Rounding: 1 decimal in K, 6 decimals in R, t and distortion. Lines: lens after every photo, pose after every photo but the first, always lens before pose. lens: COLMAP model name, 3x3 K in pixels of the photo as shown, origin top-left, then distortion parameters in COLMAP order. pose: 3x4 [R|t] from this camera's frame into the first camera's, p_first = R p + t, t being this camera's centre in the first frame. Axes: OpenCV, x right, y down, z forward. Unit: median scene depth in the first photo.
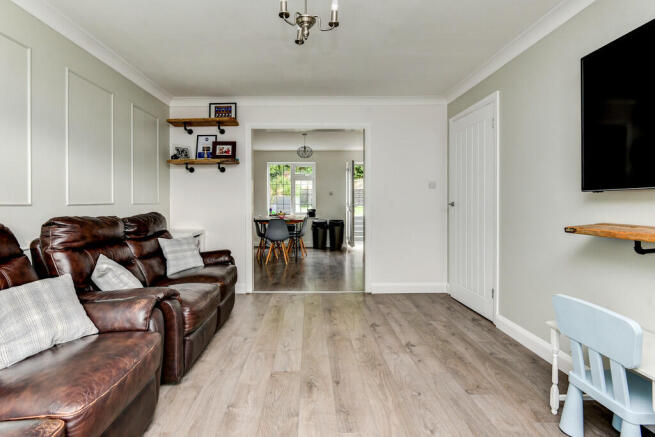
lens RADIAL K [[303.0, 0, 306.3], [0, 303.0, 214.8], [0, 0, 1]] dist [-0.000654, -0.001235]
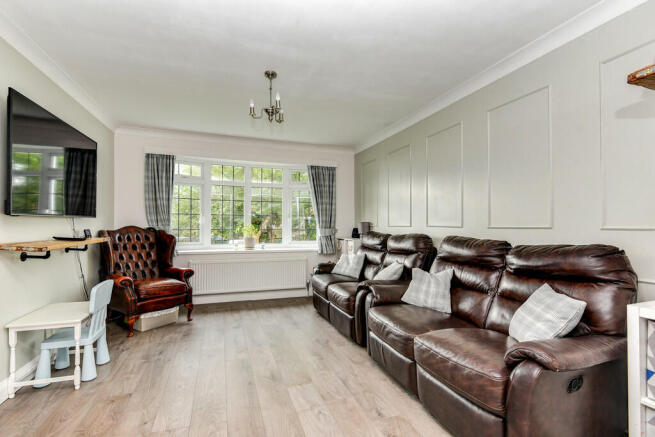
lens RADIAL K [[305.5, 0, 327.5], [0, 305.5, 218.5], [0, 0, 1]] dist [-0.000167, -0.001981]
pose [[-0.939440, -0.010589, -0.342549, 0.157515], [-0.016624, 0.999754, 0.014686, -0.059554], [0.342310, 0.019491, -0.939385, 1.485063]]
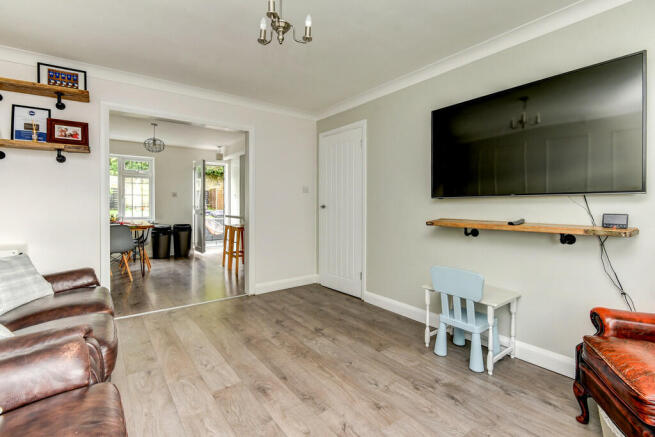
lens RADIAL K [[305.5, 0, 327.5], [0, 305.5, 218.5], [0, 0, 1]] dist [-0.000167, -0.001981]
pose [[0.798748, -0.023906, 0.601190, -0.271916], [0.021898, 0.999703, 0.010658, -0.001231], [-0.601267, 0.004652, 0.799035, 0.049461]]
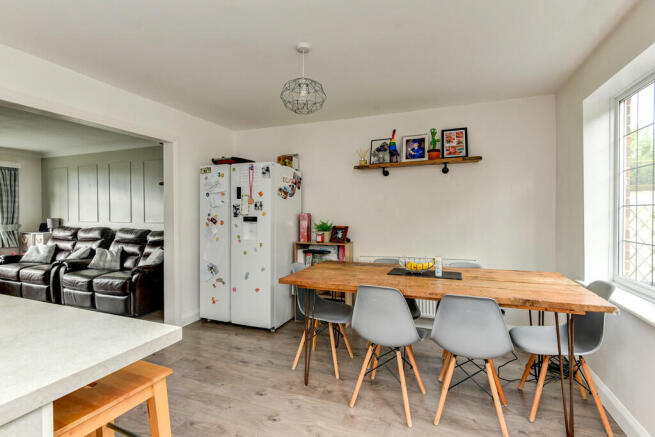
lens RADIAL K [[305.5, 0, 327.5], [0, 305.5, 218.5], [0, 0, 1]] dist [-0.000167, -0.001981]
pose [[-0.347072, 0.020280, -0.937619, 0.657353], [-0.033242, 0.998872, 0.033910, -0.144496], [0.937249, 0.042938, -0.346007, 2.371361]]
